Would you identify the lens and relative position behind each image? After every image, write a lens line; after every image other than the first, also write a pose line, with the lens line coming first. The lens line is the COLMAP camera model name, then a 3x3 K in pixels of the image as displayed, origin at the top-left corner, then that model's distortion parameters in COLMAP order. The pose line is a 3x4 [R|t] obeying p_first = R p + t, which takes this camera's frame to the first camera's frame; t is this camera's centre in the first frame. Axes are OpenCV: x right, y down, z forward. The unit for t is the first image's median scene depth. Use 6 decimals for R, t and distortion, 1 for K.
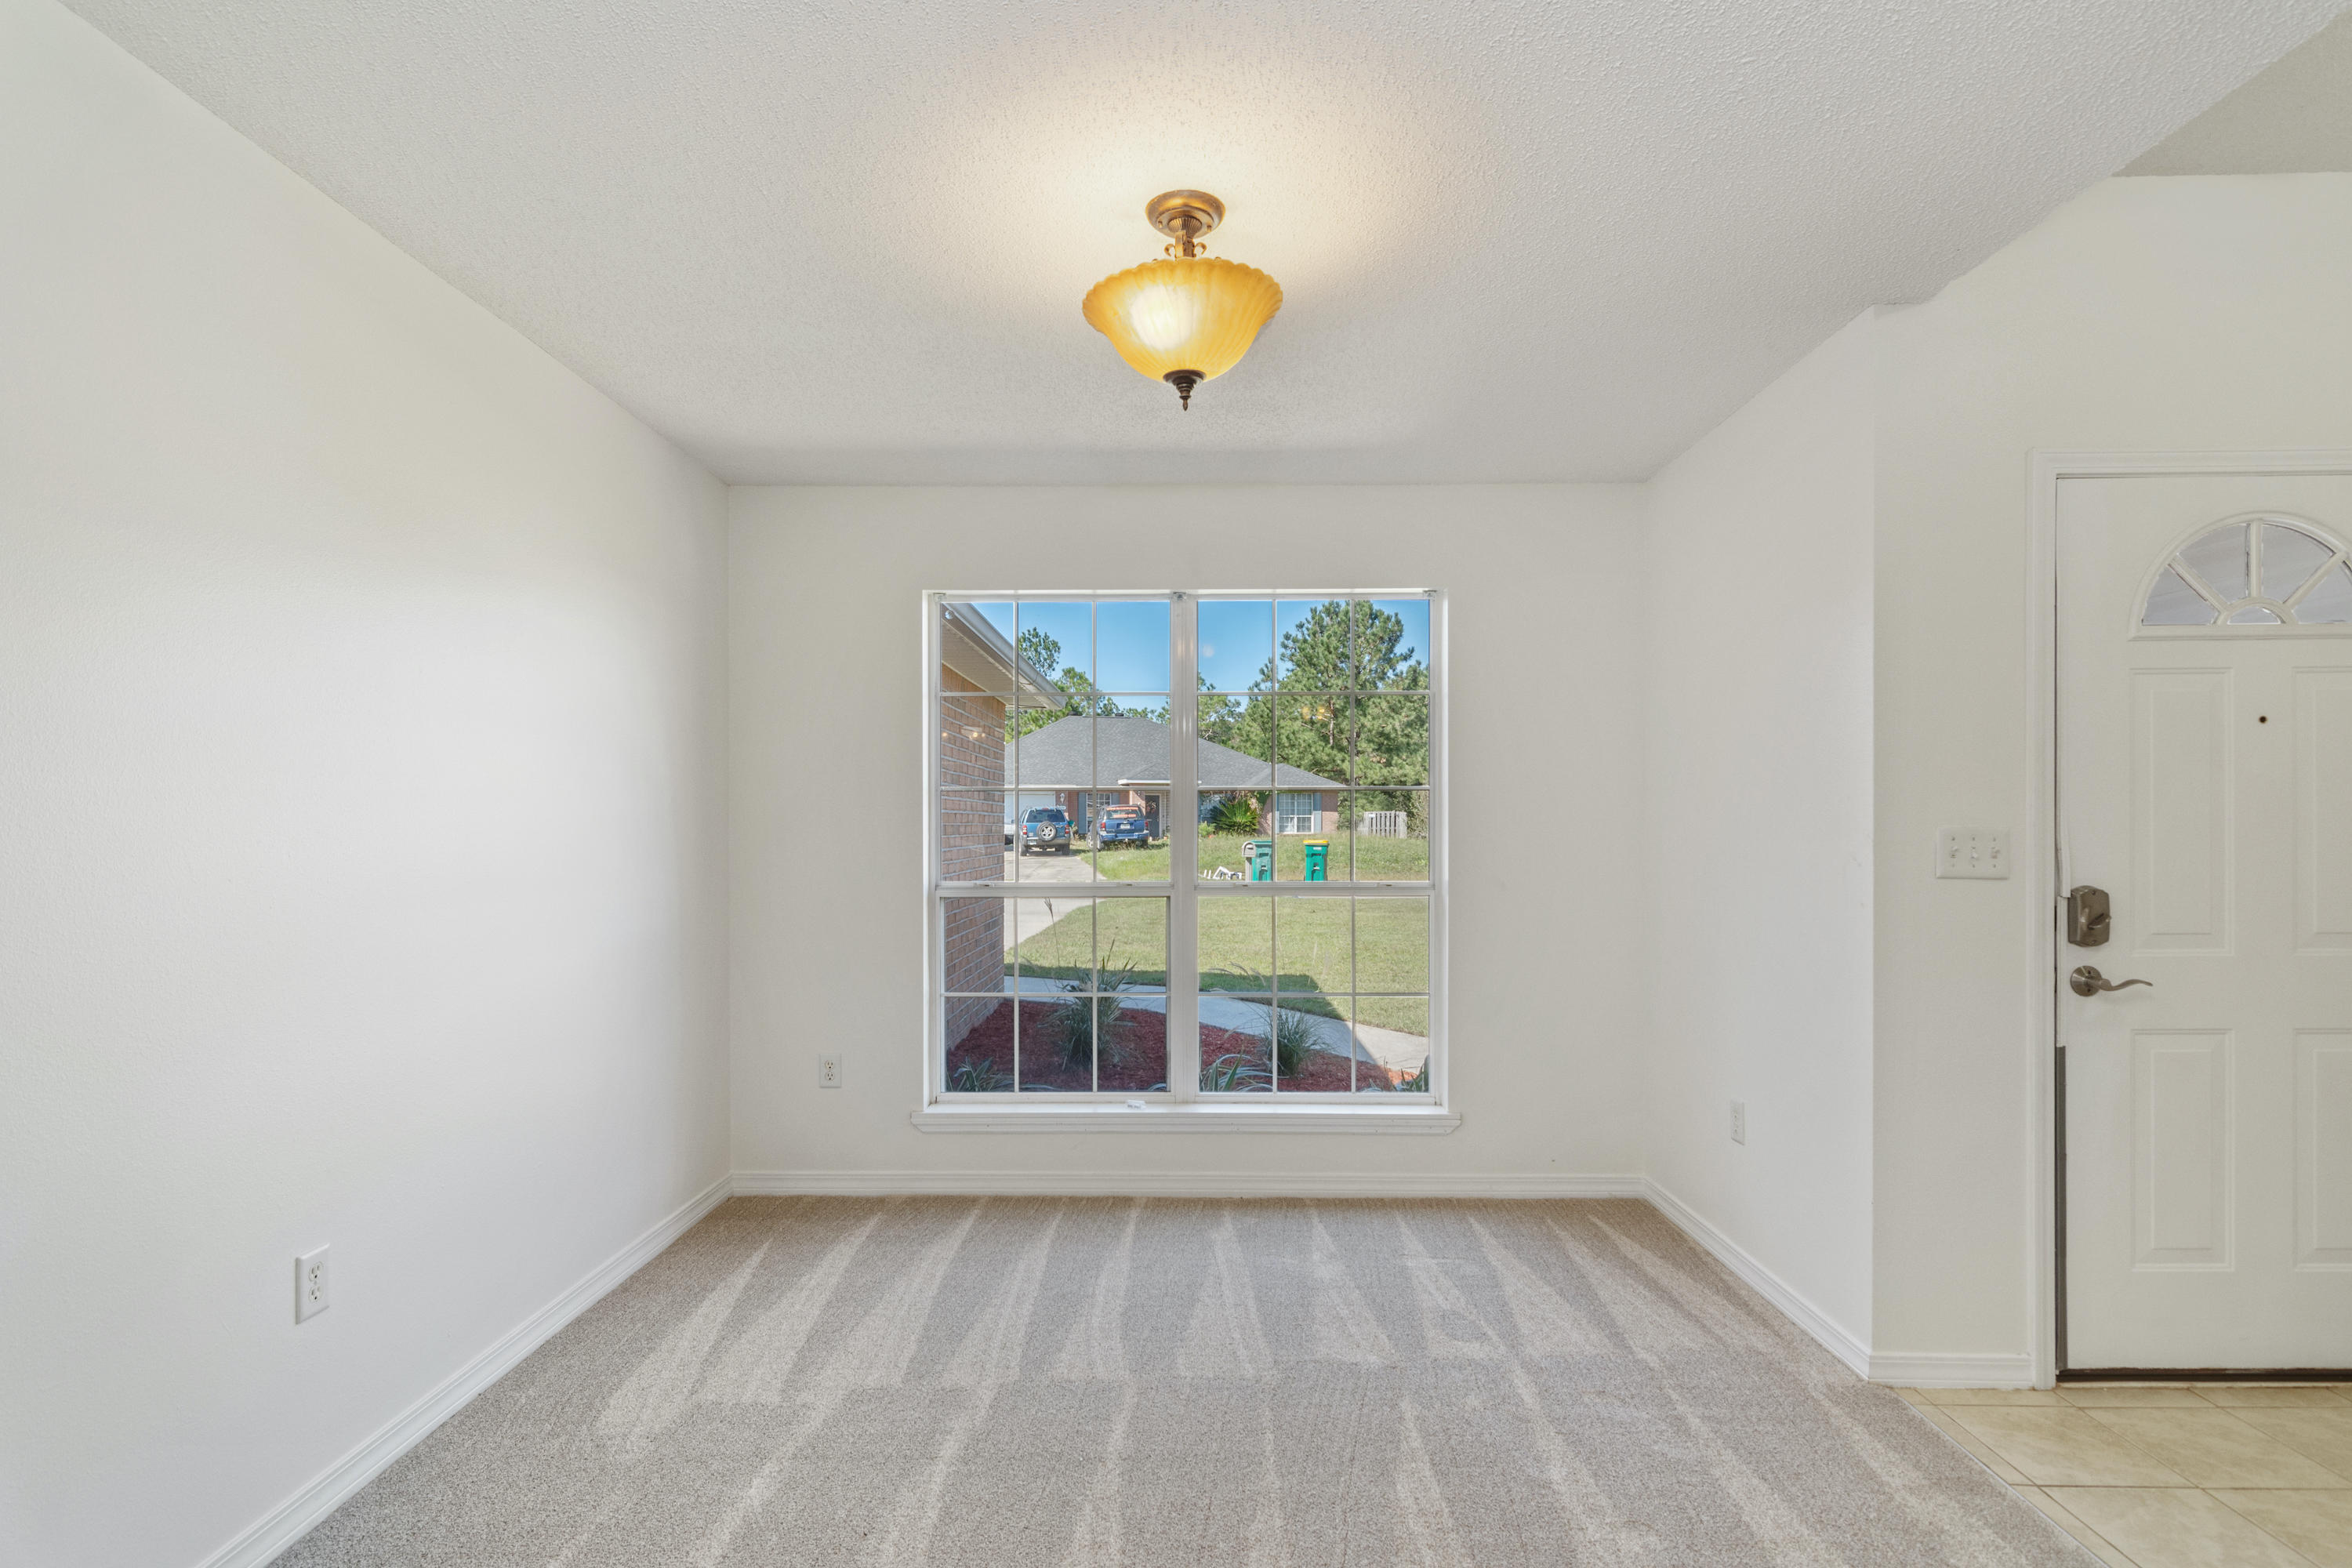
lens RADIAL K [[1137.4, 0, 1178.5], [0, 1137.4, 802.1], [0, 0, 1]] dist [-0.005121, -0.000144]
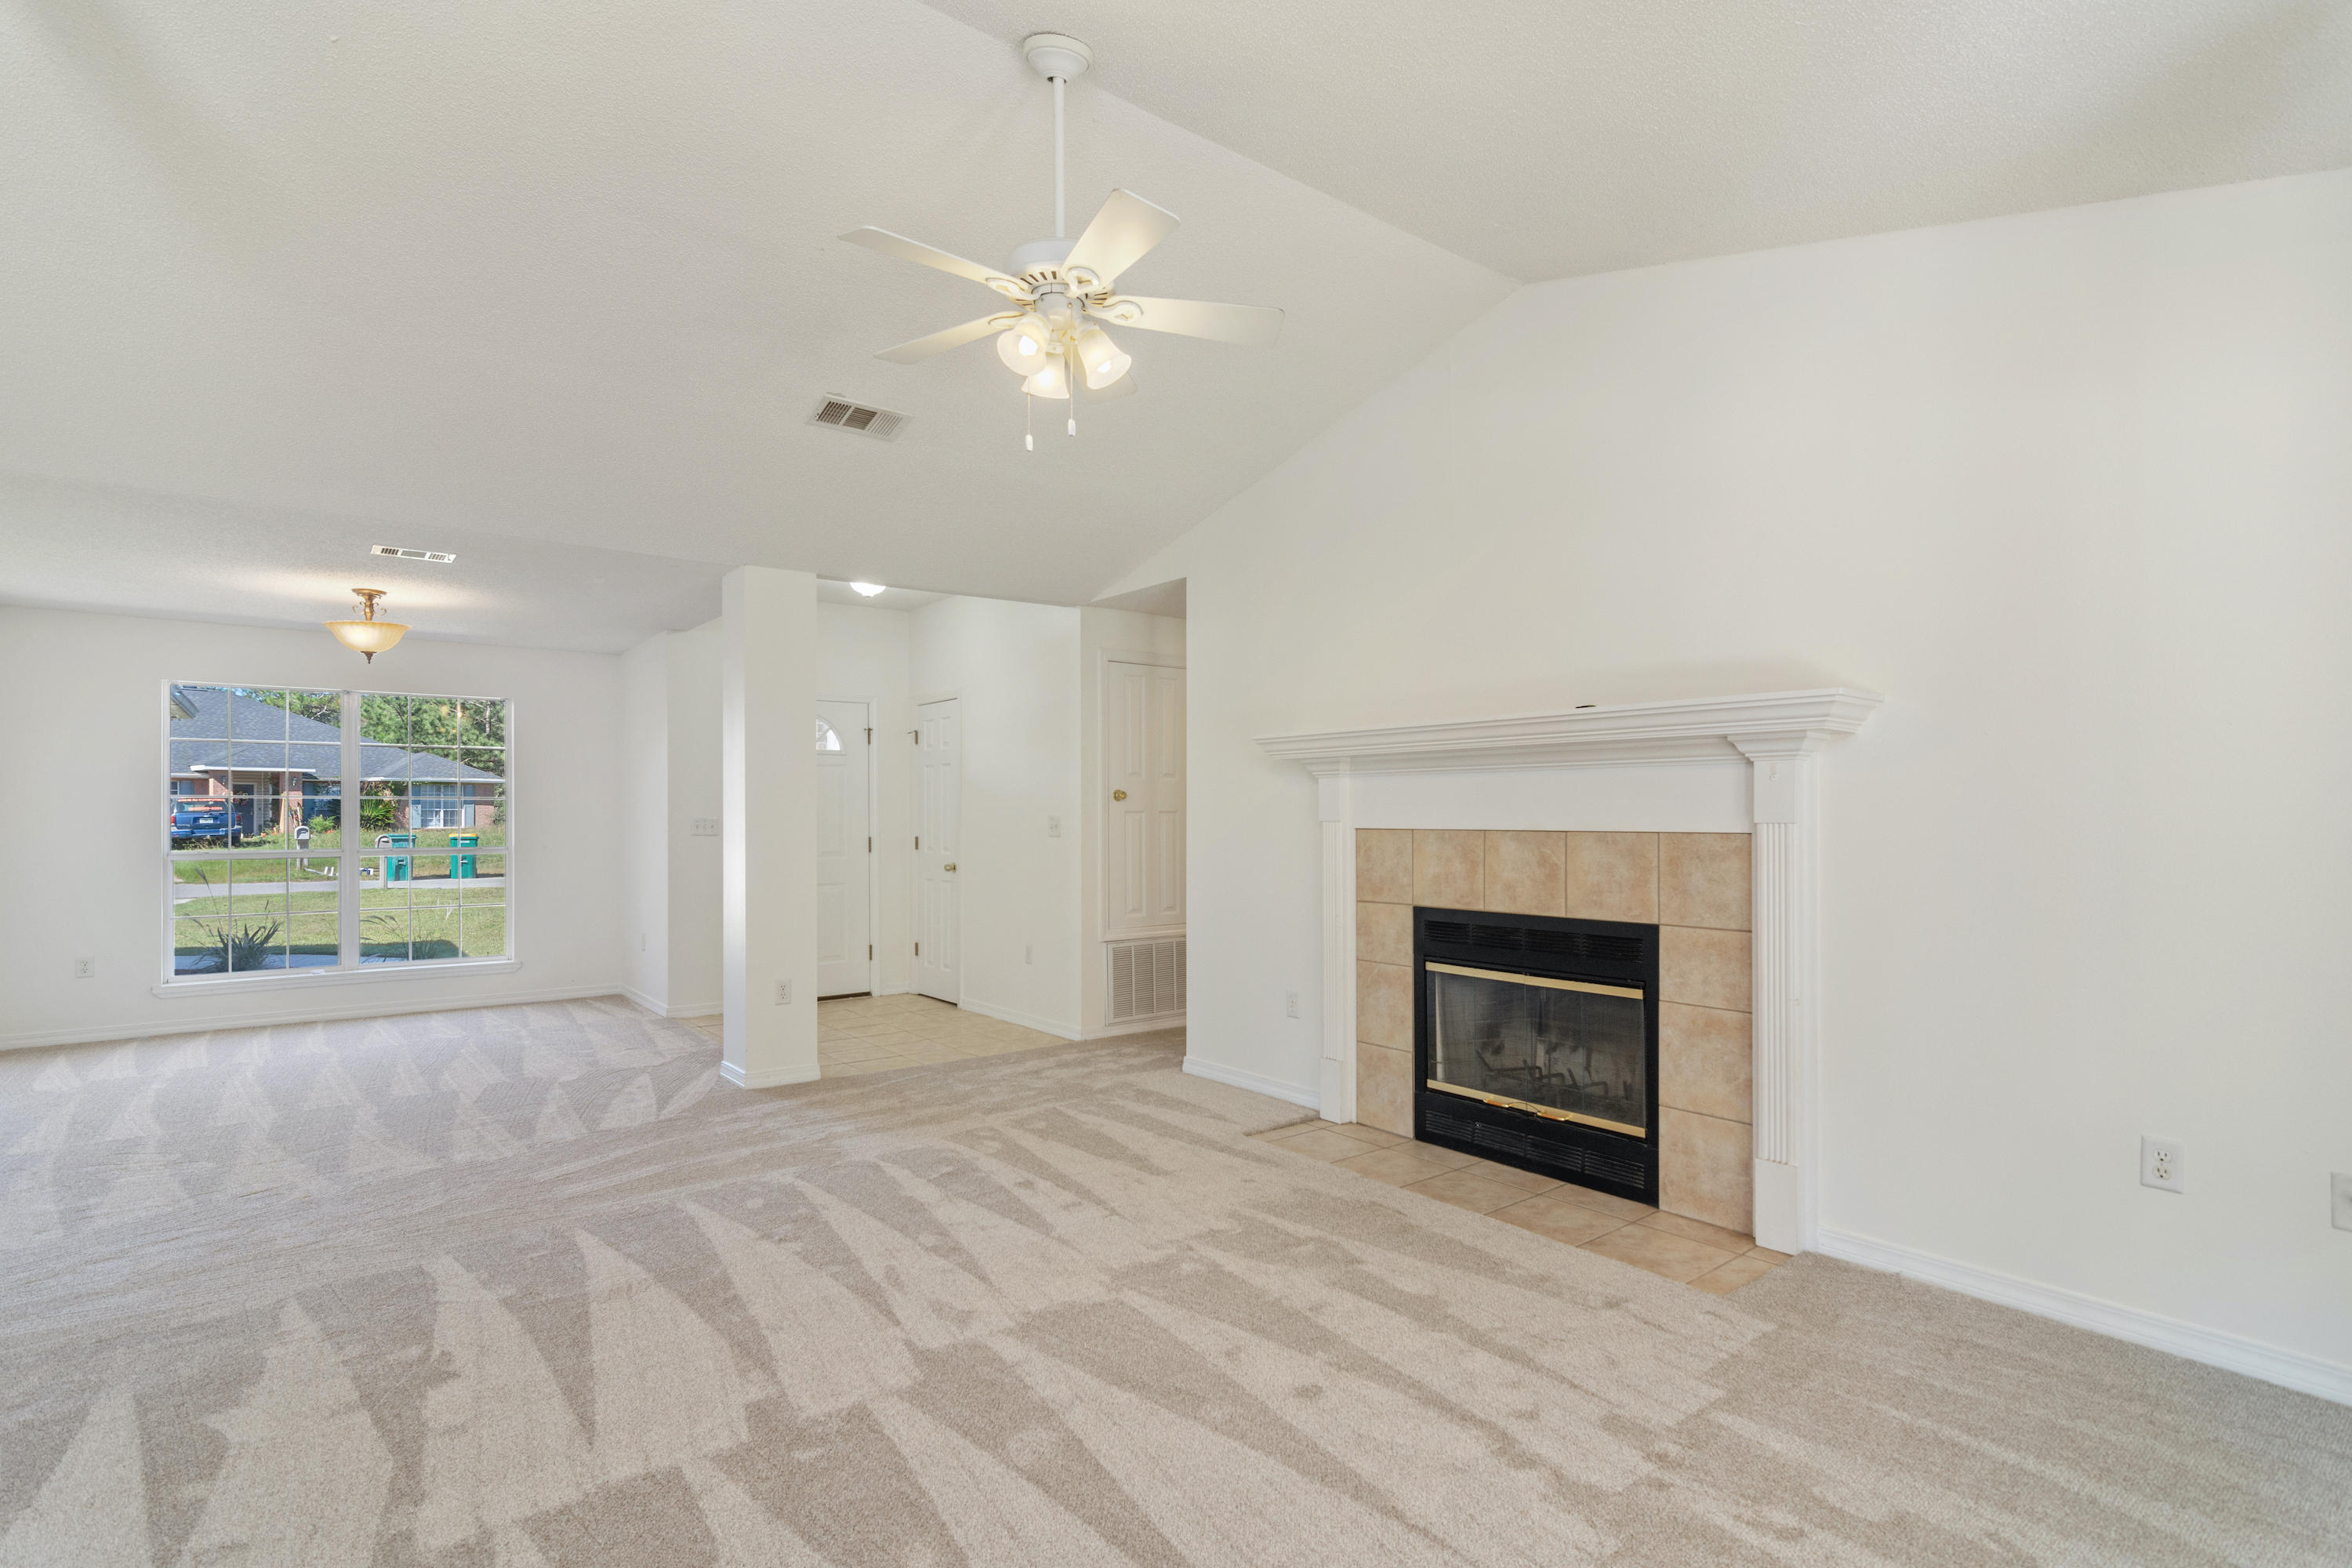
lens RADIAL K [[1137.4, 0, 1184.5], [0, 1137.4, 821.8], [0, 0, 1]] dist [-0.005121, -0.000144]
pose [[0.777731, -0.001825, 0.628595, -0.009902], [-0.012037, 0.999769, 0.017796, -0.002112], [-0.628482, -0.021407, 0.777529, -0.126155]]
